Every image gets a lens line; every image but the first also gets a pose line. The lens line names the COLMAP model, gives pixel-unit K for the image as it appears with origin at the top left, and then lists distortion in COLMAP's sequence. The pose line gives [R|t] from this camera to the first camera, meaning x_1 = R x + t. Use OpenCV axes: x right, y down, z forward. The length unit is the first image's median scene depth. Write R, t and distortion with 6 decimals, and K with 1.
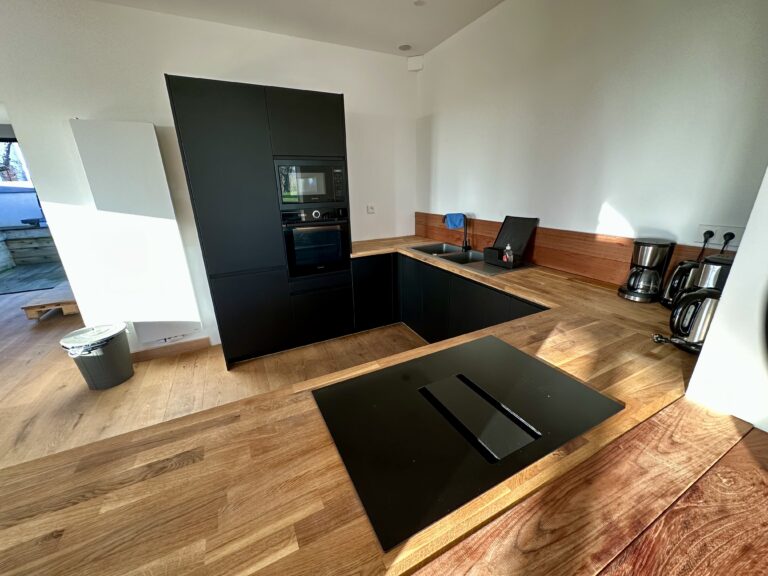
lens RADIAL K [[306.2, 0, 384.2], [0, 306.2, 289.9], [0, 0, 1]] dist [-0.012613, 0.002691]
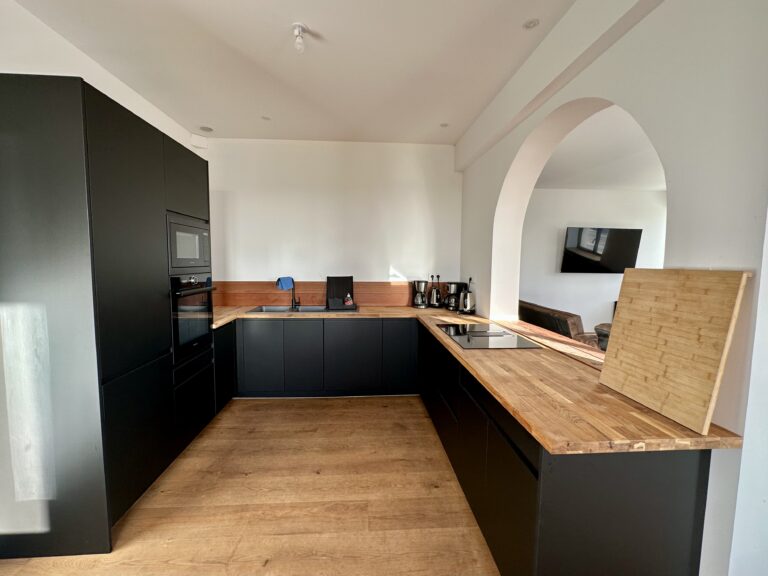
lens RADIAL K [[333.6, 0, 384.0], [0, 333.6, 286.5], [0, 0, 1]] dist [0.000514, 0.000032]
pose [[0.390037, -0.045992, 0.919650, -0.955342], [0.283910, 0.956099, -0.072595, -0.015127], [-0.875938, 0.289412, 0.385971, 0.206030]]
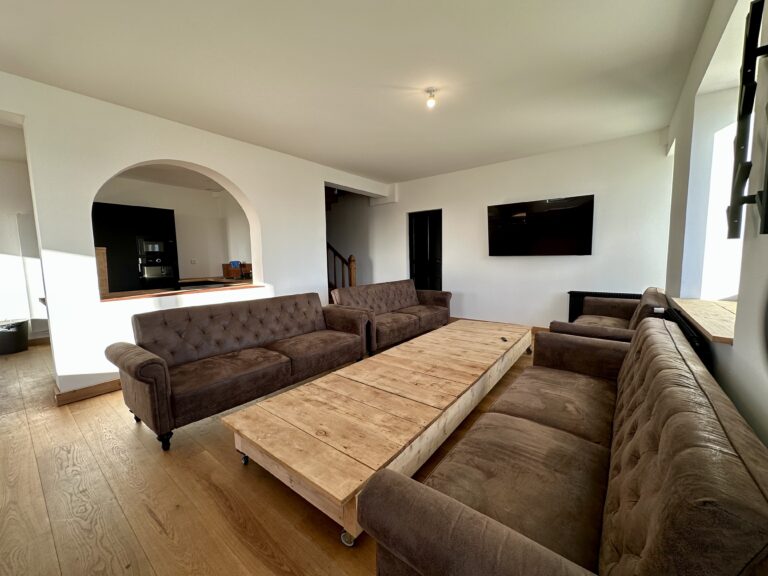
lens RADIAL K [[306.2, 0, 382.0], [0, 306.2, 288.9], [0, 0, 1]] dist [-0.012613, 0.002691]
pose [[0.905058, -0.033949, 0.423931, 0.309939], [0.131871, 0.970080, -0.203848, 0.644848], [-0.404327, 0.240399, 0.882456, -1.600771]]
